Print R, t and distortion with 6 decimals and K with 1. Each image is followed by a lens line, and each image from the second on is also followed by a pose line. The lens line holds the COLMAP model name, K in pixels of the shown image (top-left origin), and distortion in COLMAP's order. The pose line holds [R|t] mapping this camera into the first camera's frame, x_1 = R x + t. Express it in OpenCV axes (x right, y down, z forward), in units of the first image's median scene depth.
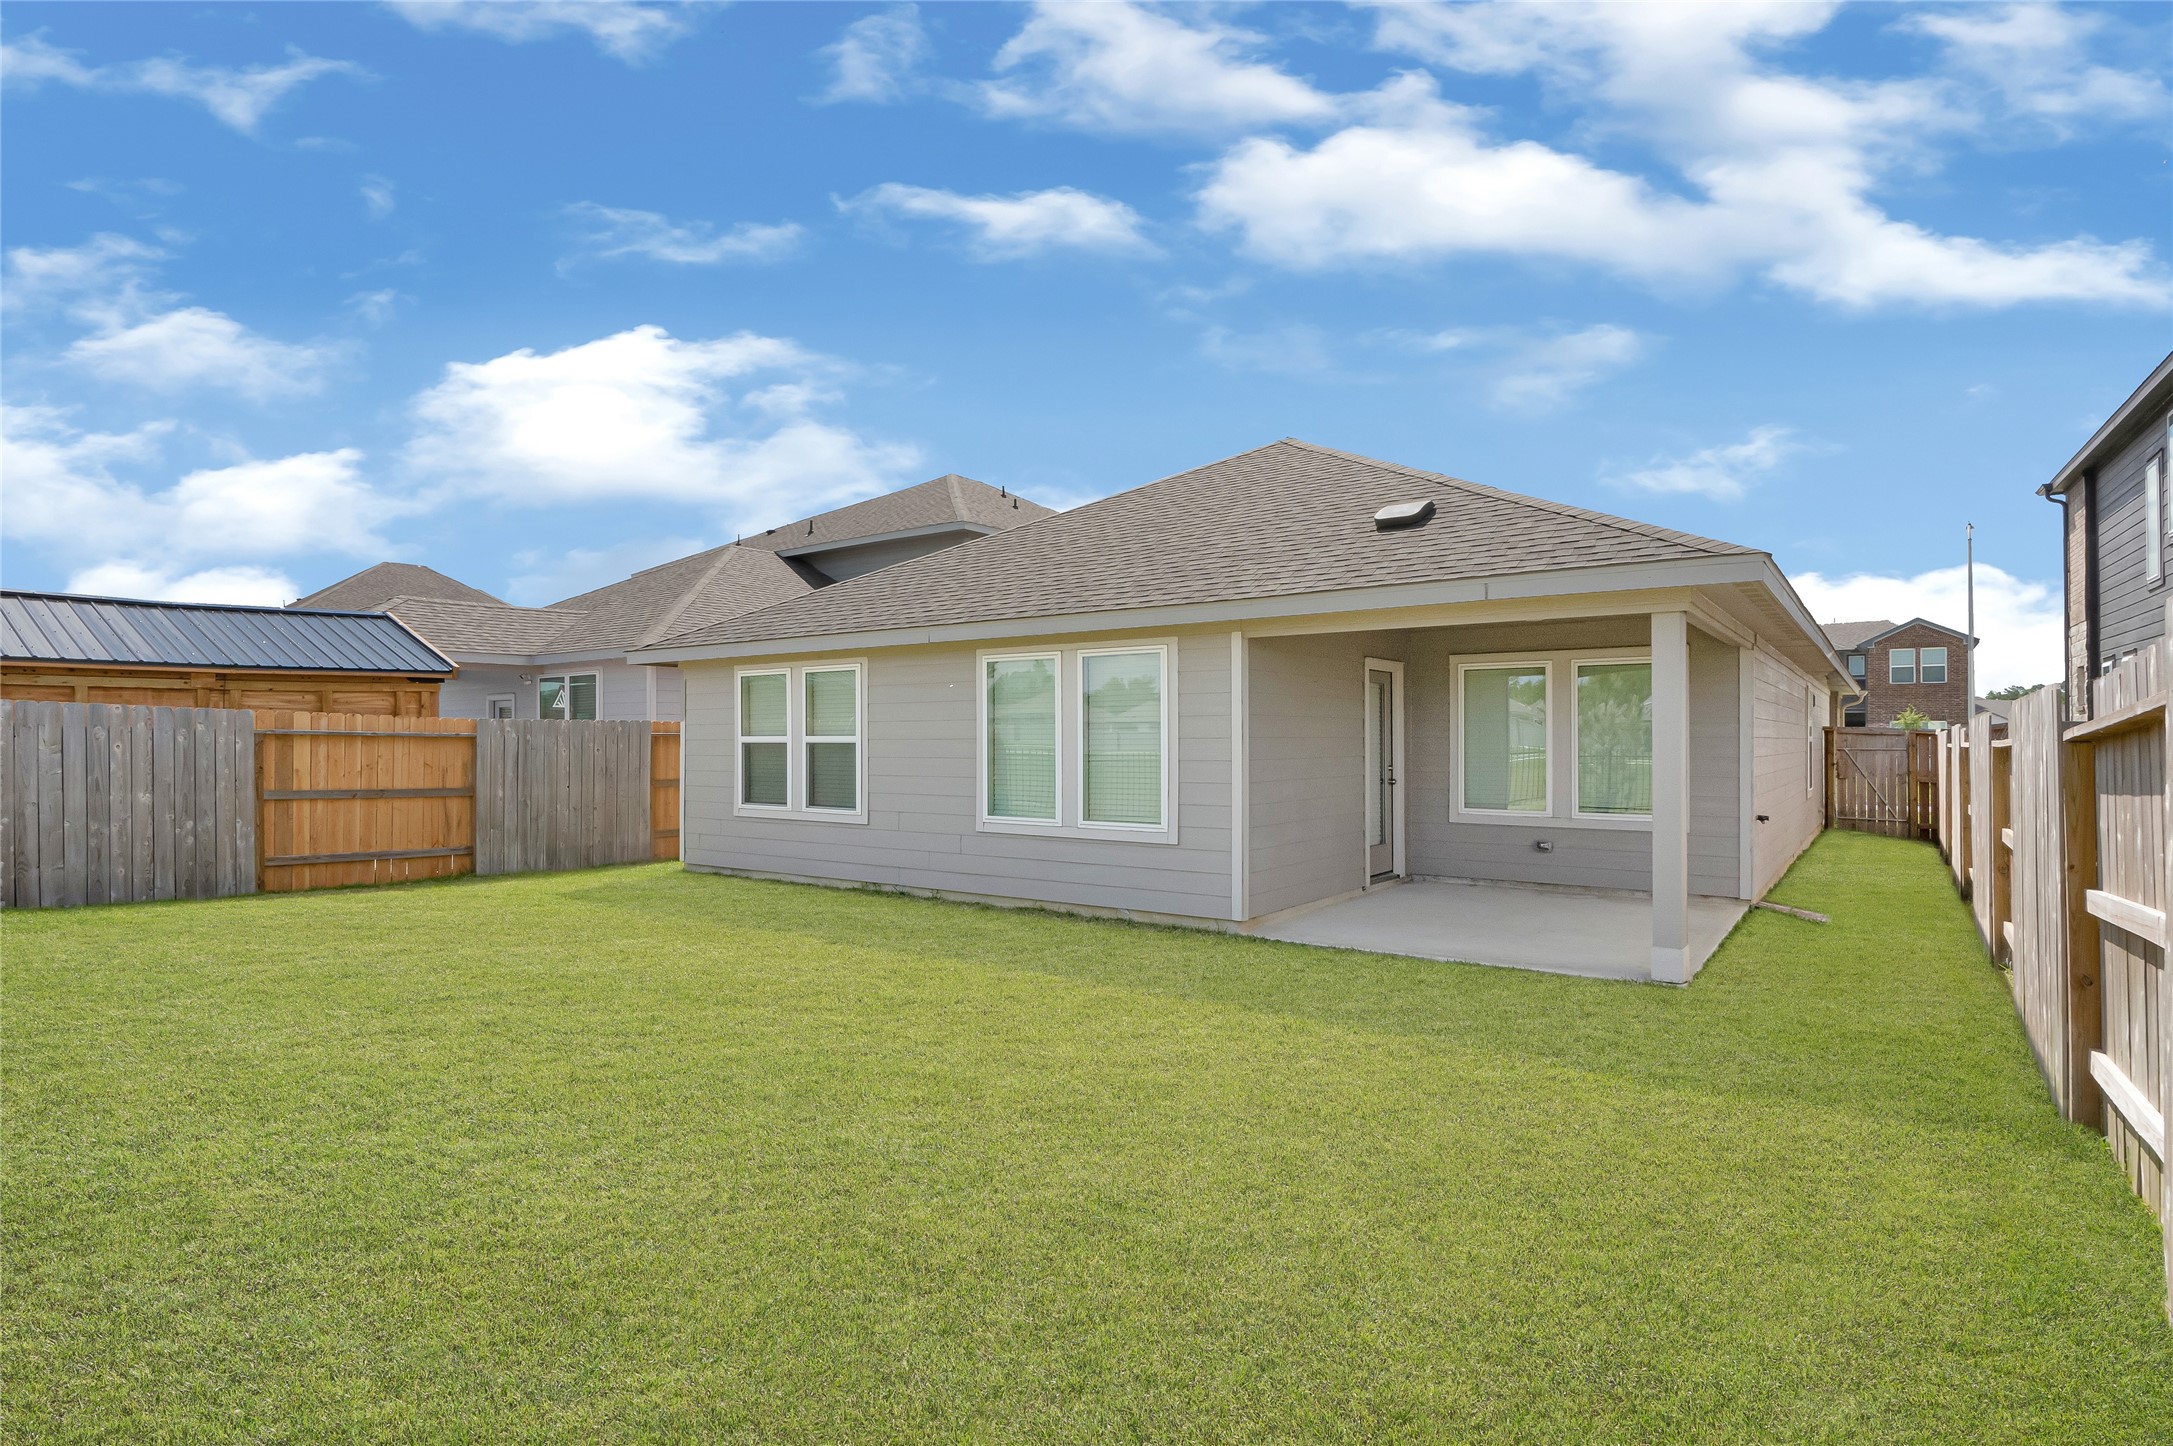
lens RADIAL K [[1248.6, 0, 1094.0], [0, 1248.6, 727.7], [0, 0, 1]] dist [-0.003363, -0.009753]
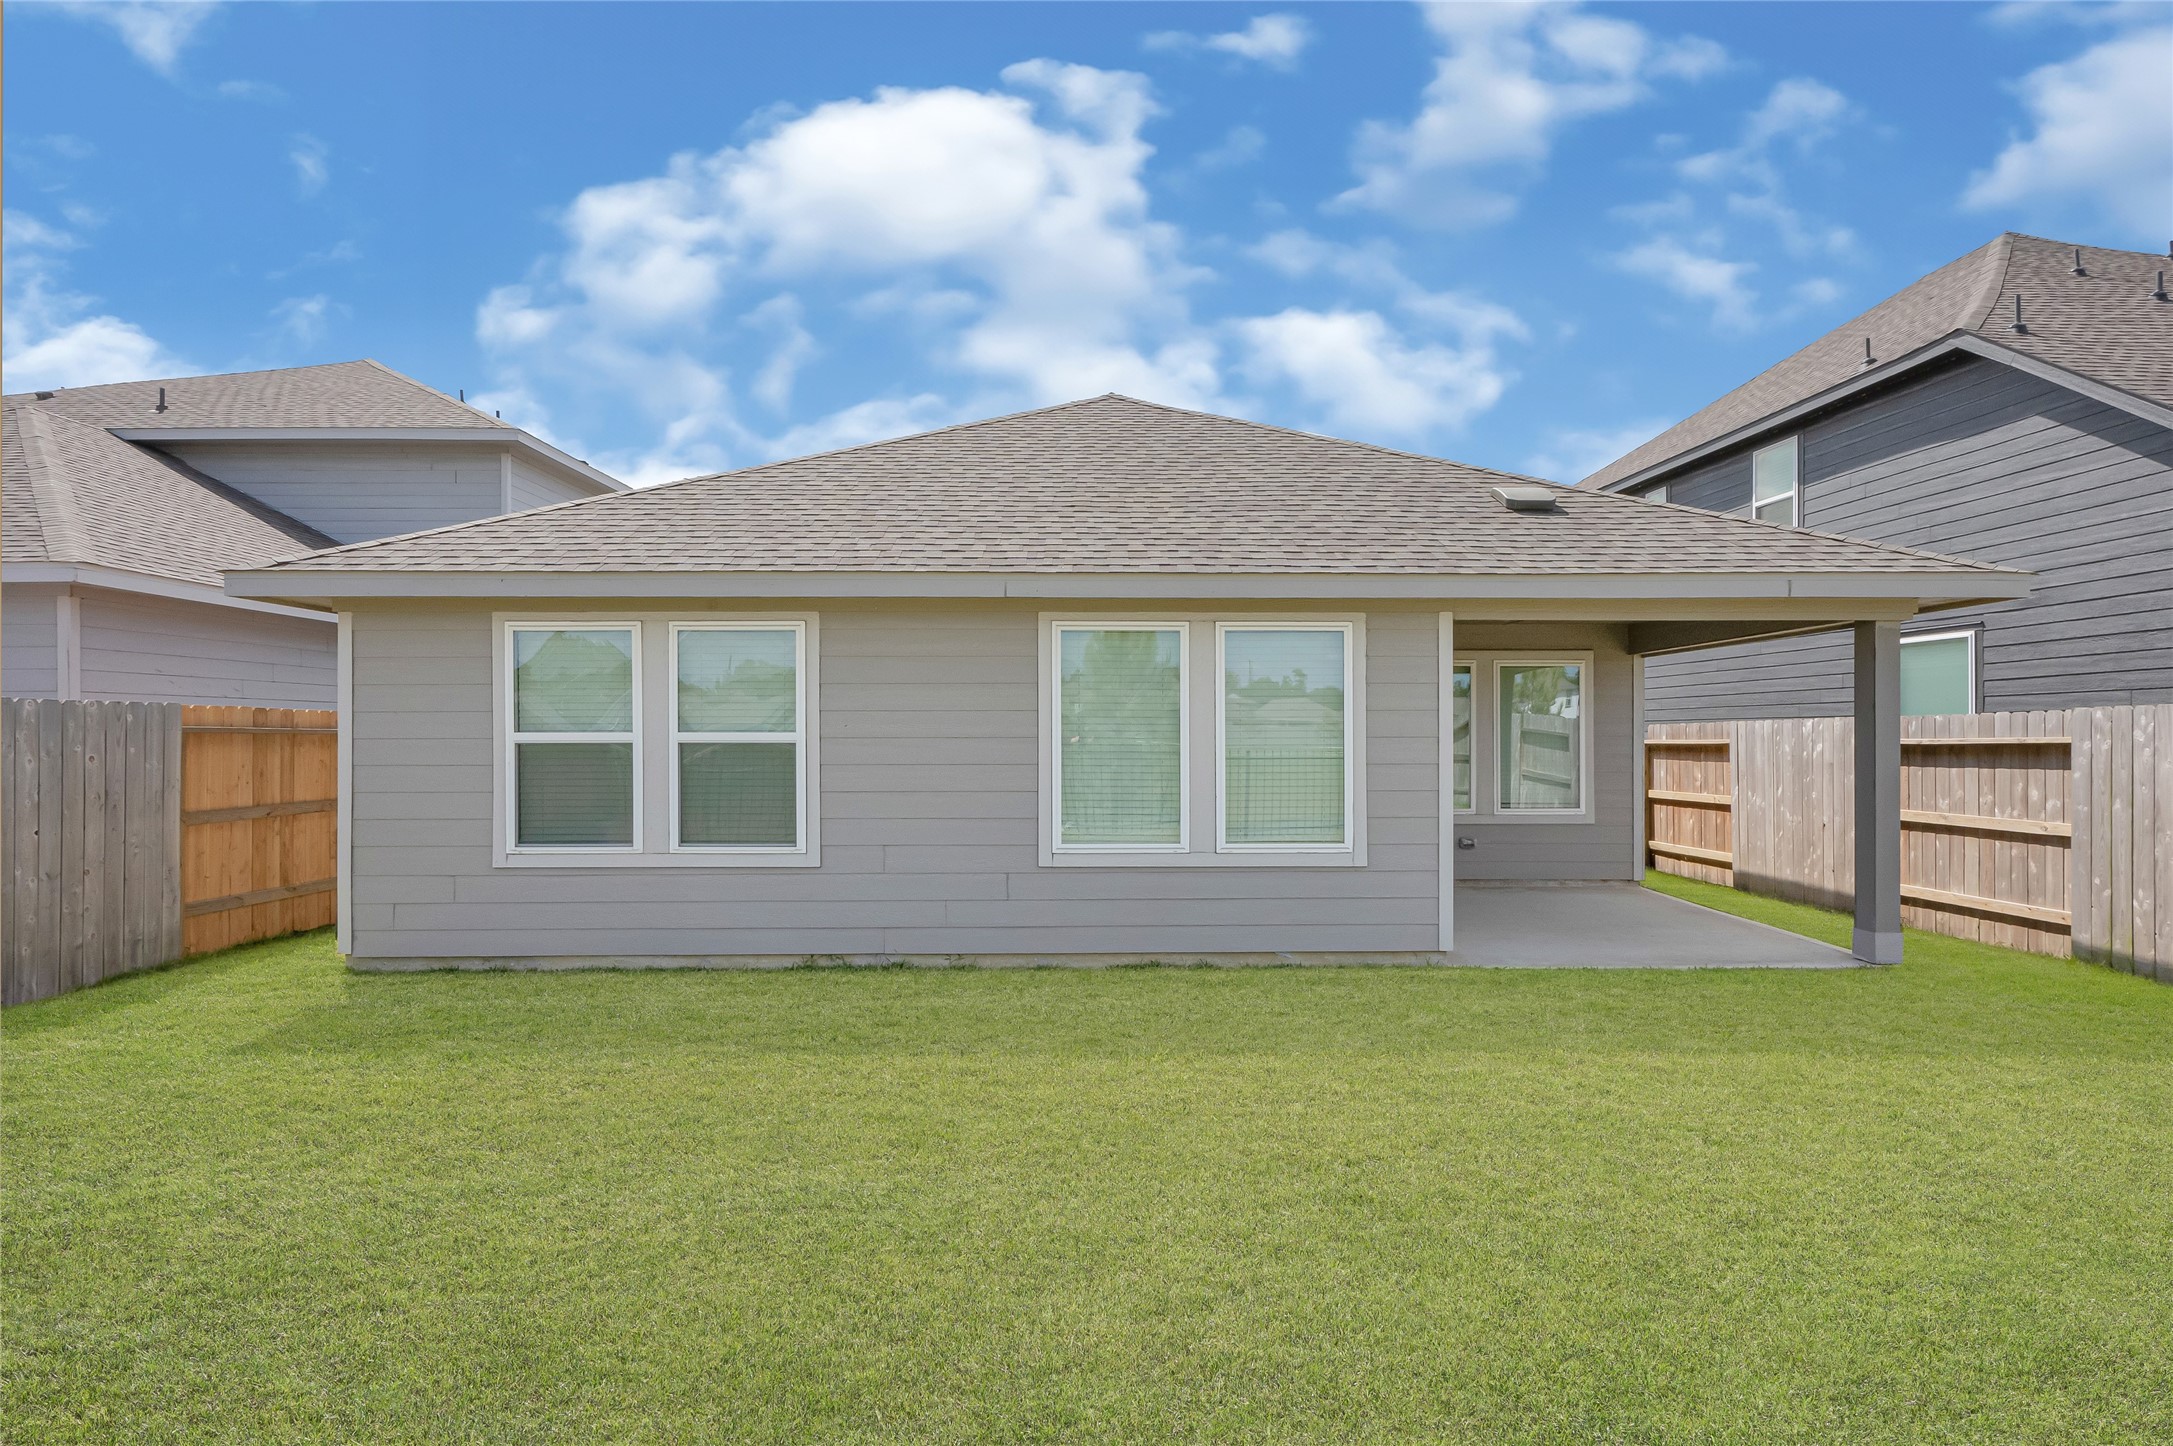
lens RADIAL K [[1248.6, 0, 1085.0], [0, 1248.6, 731.9], [0, 0, 1]] dist [-0.003363, -0.009753]
pose [[0.760661, 0.003031, 0.649142, -0.498977], [-0.005677, 0.999982, 0.001984, 0.004229], [-0.649124, -0.005194, 0.760665, 0.407218]]
